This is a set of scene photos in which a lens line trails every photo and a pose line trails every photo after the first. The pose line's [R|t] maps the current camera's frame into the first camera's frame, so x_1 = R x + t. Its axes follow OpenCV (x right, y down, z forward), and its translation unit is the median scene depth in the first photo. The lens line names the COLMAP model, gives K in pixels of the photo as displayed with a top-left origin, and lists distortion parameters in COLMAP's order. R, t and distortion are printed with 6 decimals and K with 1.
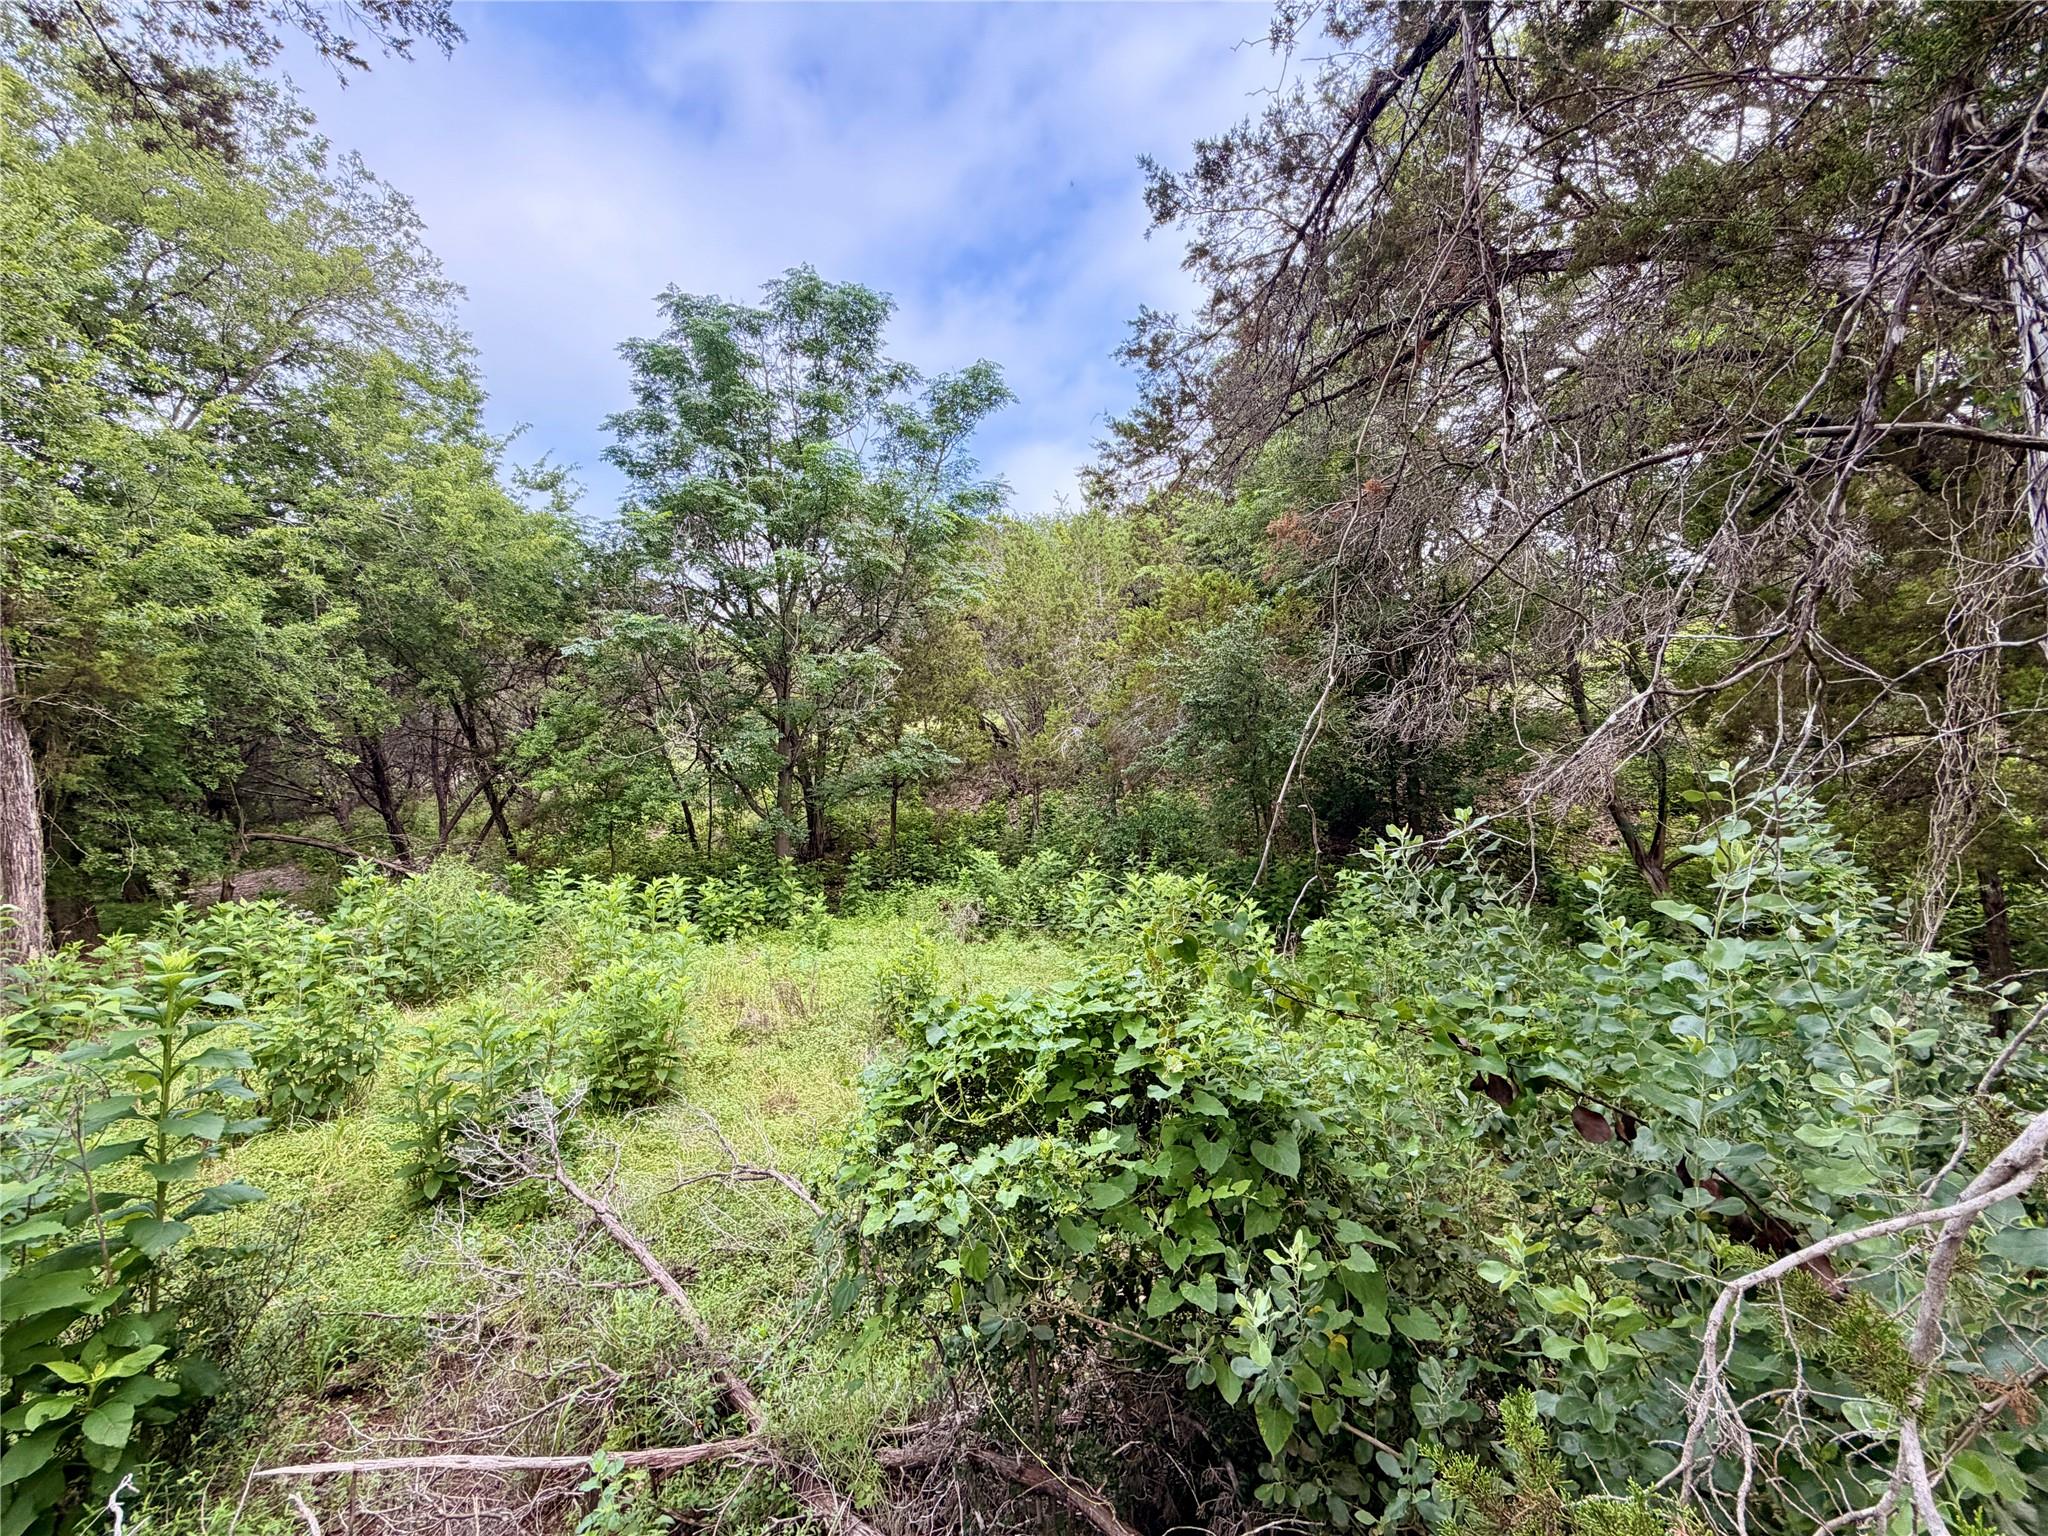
lens RADIAL K [[808.9, 0, 1019.2], [0, 808.9, 768.9], [0, 0, 1]] dist [-0.001734, -0.000026]
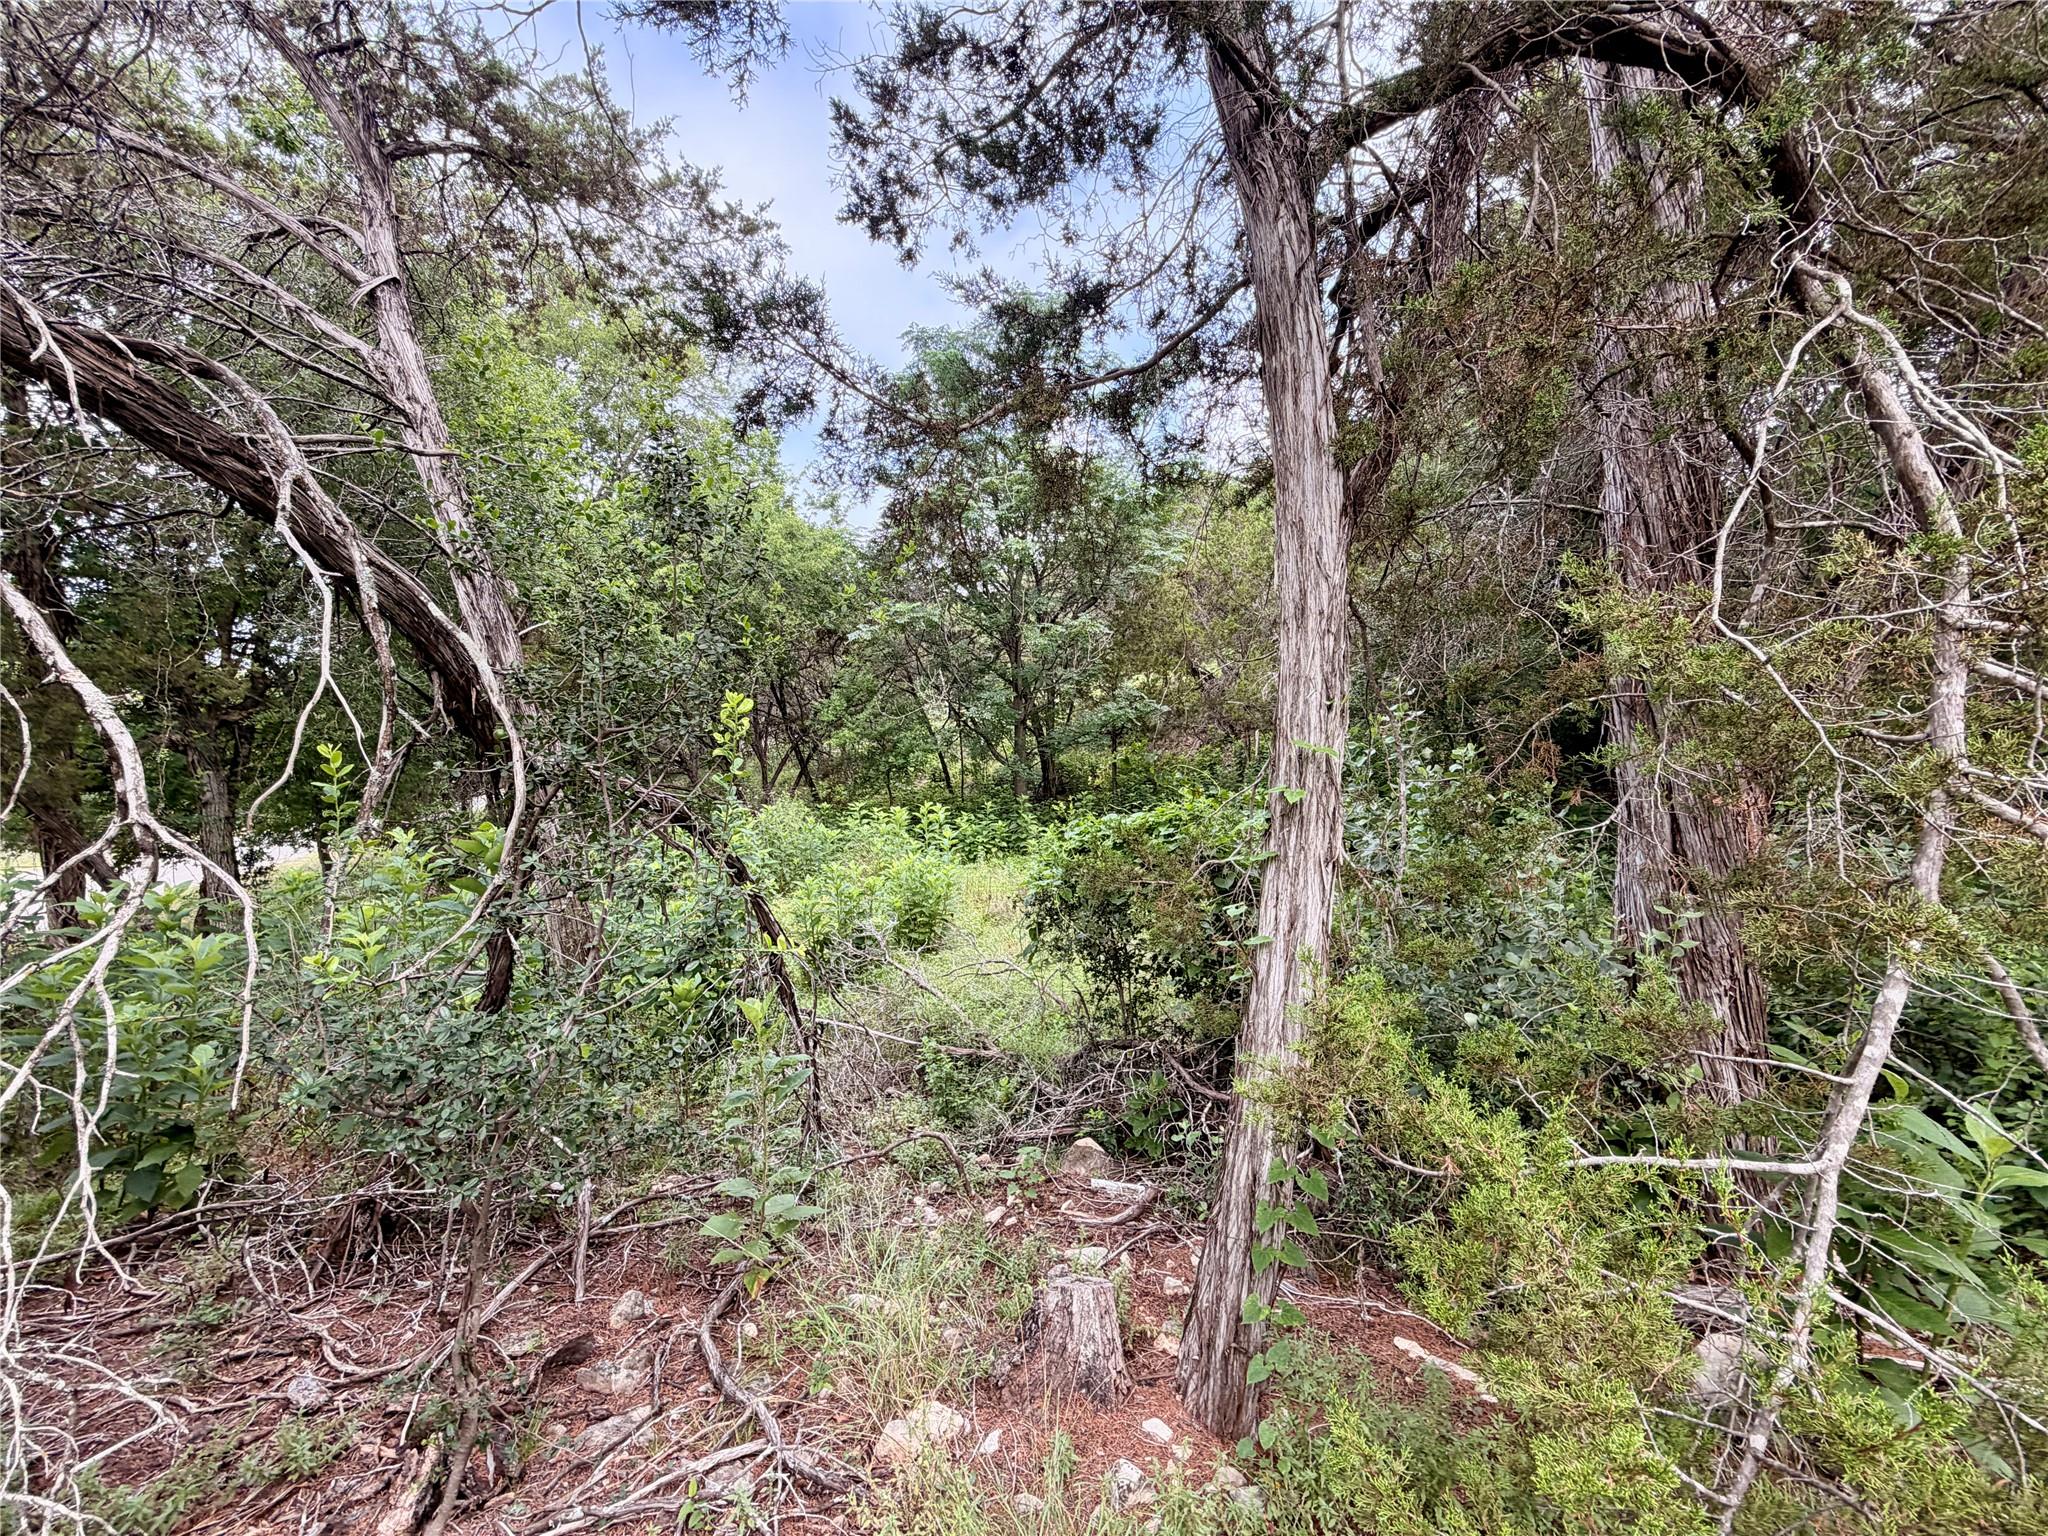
lens RADIAL K [[808.9, 0, 1024.6], [0, 808.9, 766.9], [0, 0, 1]] dist [-0.001734, -0.000026]
pose [[0.958450, -0.026446, -0.284030, 0.049102], [0.042015, 0.997922, 0.048861, 0.007265], [0.282148, -0.058764, 0.957569, -0.127003]]
